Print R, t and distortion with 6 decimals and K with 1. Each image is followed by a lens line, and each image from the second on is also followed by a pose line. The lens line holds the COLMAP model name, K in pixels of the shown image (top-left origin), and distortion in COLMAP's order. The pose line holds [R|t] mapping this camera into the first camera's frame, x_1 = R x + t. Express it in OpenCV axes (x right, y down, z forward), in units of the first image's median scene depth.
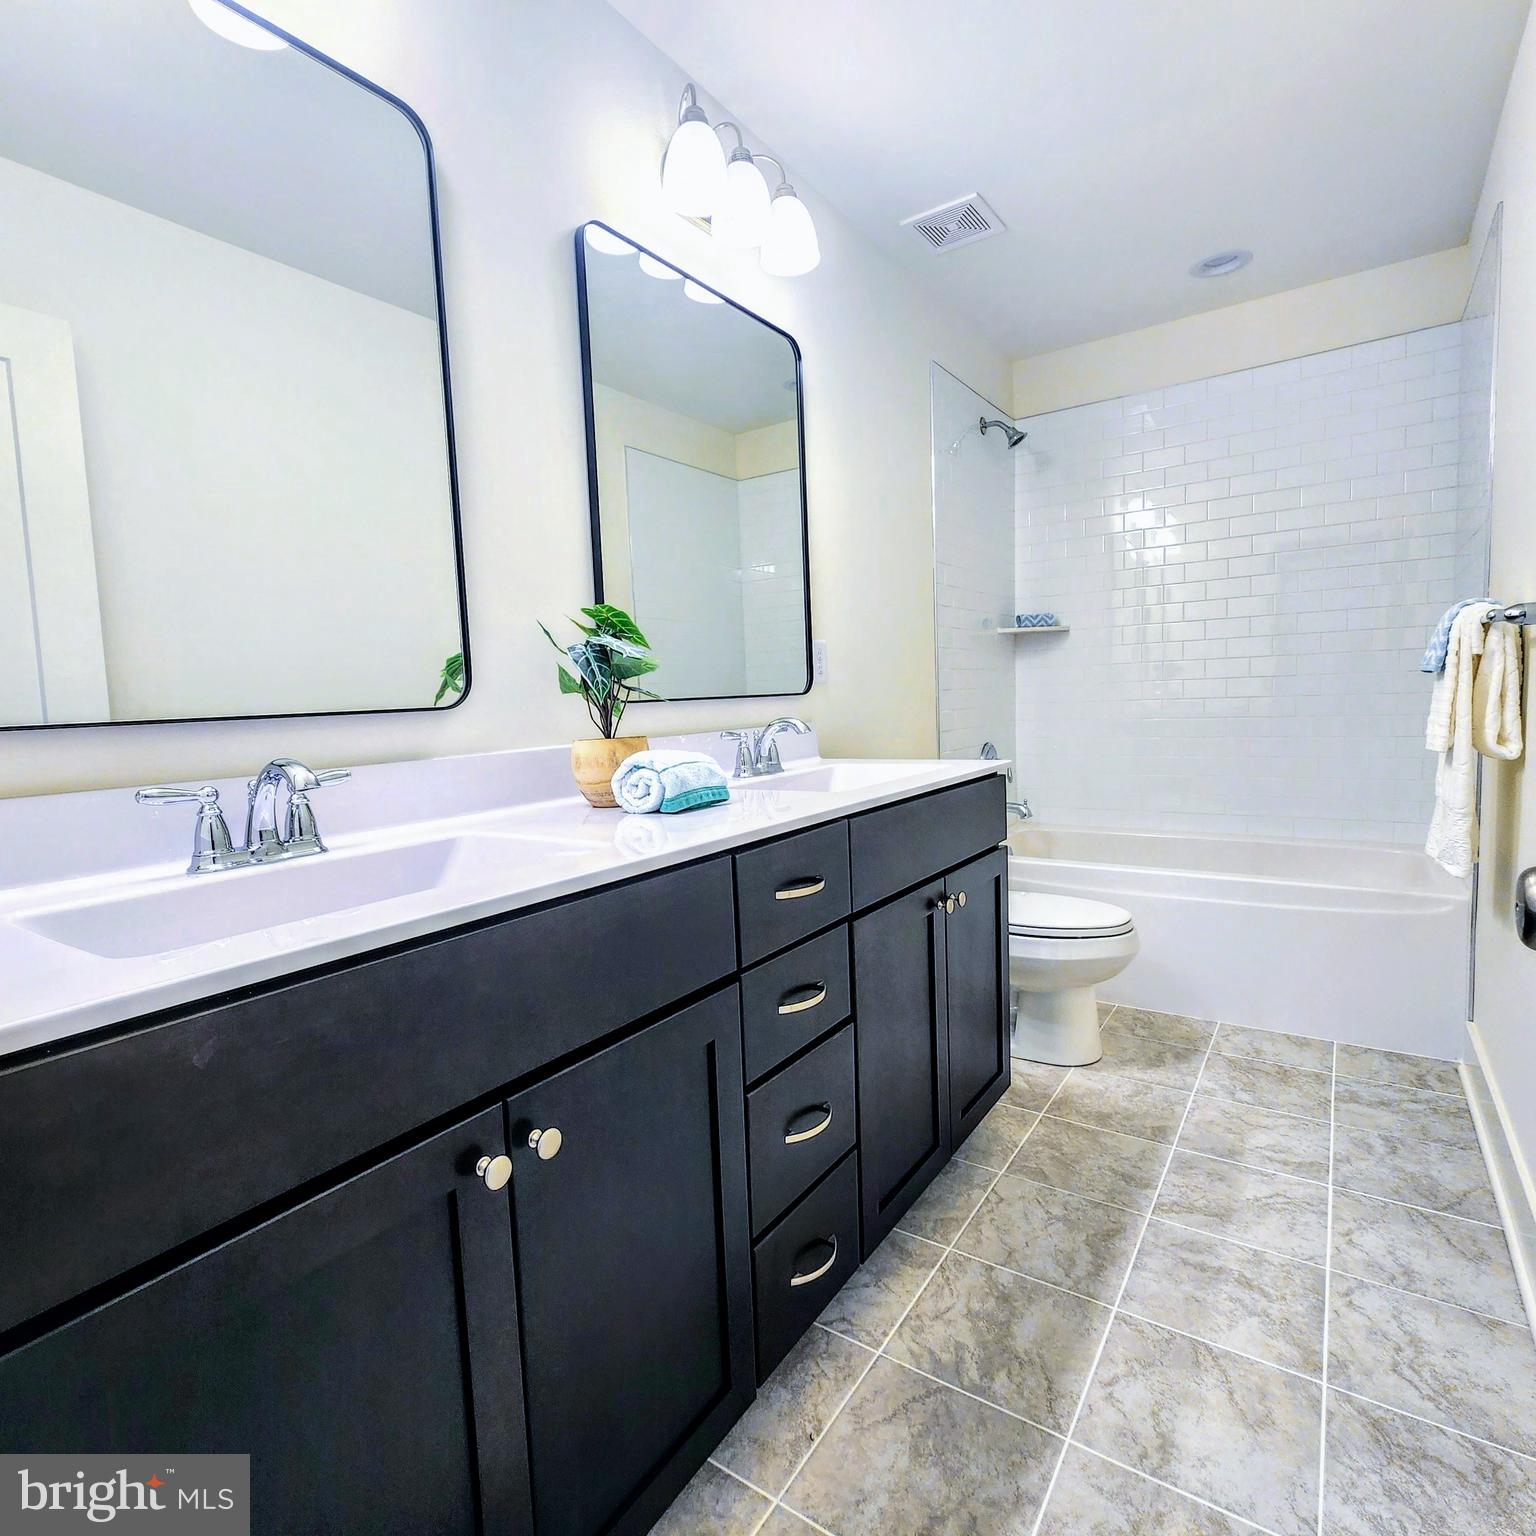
lens RADIAL K [[841.1, 0, 768.0], [0, 841.1, 768.0], [0, 0, 1]] dist [-0.008730, 0.002731]
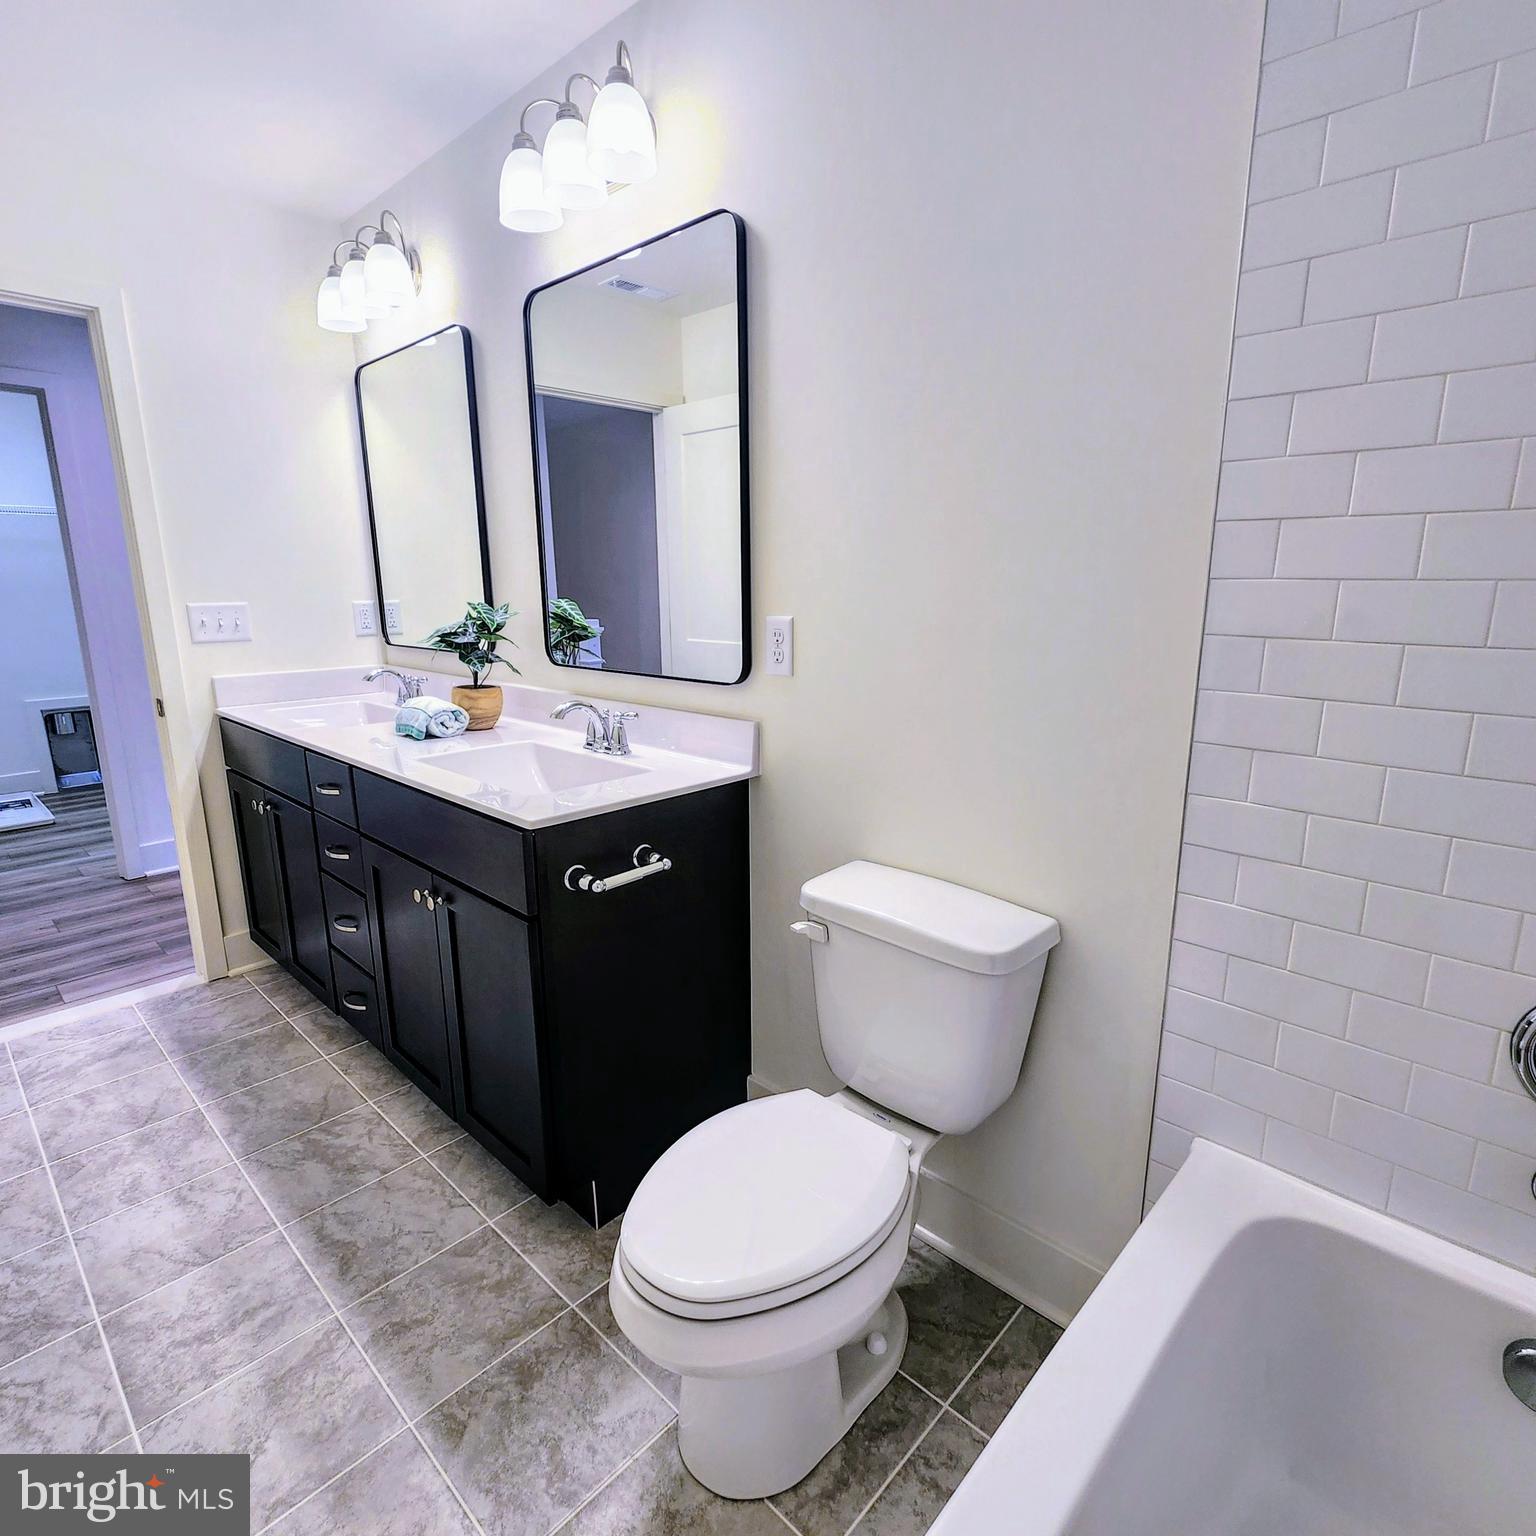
lens RADIAL K [[841.1, 0, 768.0], [0, 841.1, 768.0], [0, 0, 1]] dist [-0.008730, 0.002731]
pose [[-0.153434, 0.256540, -0.954277, 1.187403], [-0.076917, 0.959682, 0.270360, -0.333432], [0.985161, 0.114882, -0.127516, 1.635759]]
